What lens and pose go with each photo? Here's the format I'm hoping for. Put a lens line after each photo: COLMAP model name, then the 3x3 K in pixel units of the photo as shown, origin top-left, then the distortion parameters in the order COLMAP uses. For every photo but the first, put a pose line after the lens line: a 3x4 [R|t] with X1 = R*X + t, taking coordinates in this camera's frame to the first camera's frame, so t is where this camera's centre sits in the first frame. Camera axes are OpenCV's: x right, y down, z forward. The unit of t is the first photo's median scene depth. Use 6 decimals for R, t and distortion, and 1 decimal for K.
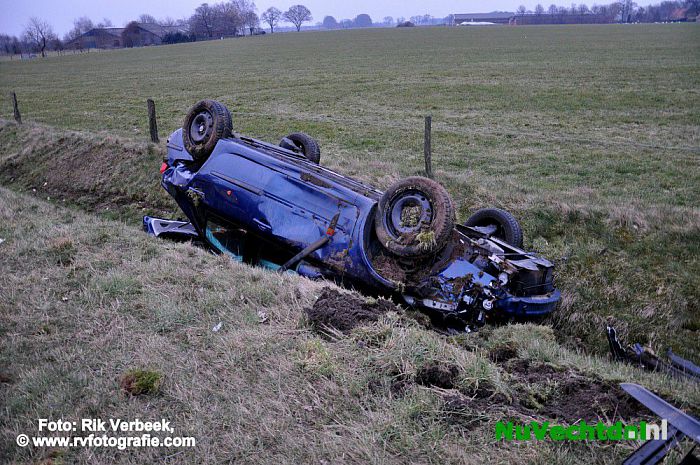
lens RADIAL K [[548.1, 0, 357.0], [0, 548.1, 235.2], [0, 0, 1]] dist [-0.153319, 0.115904]
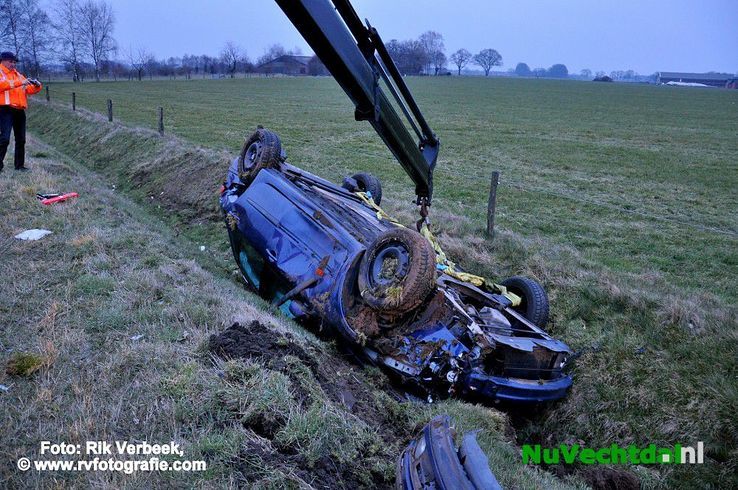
lens RADIAL K [[577.8, 0, 376.4], [0, 577.8, 247.9], [0, 0, 1]] dist [-0.153319, 0.115904]
pose [[0.955675, 0.147176, -0.255001, 0.271896], [-0.163696, 0.985498, -0.044700, -0.017550], [0.244724, 0.084462, 0.965907, 0.017975]]
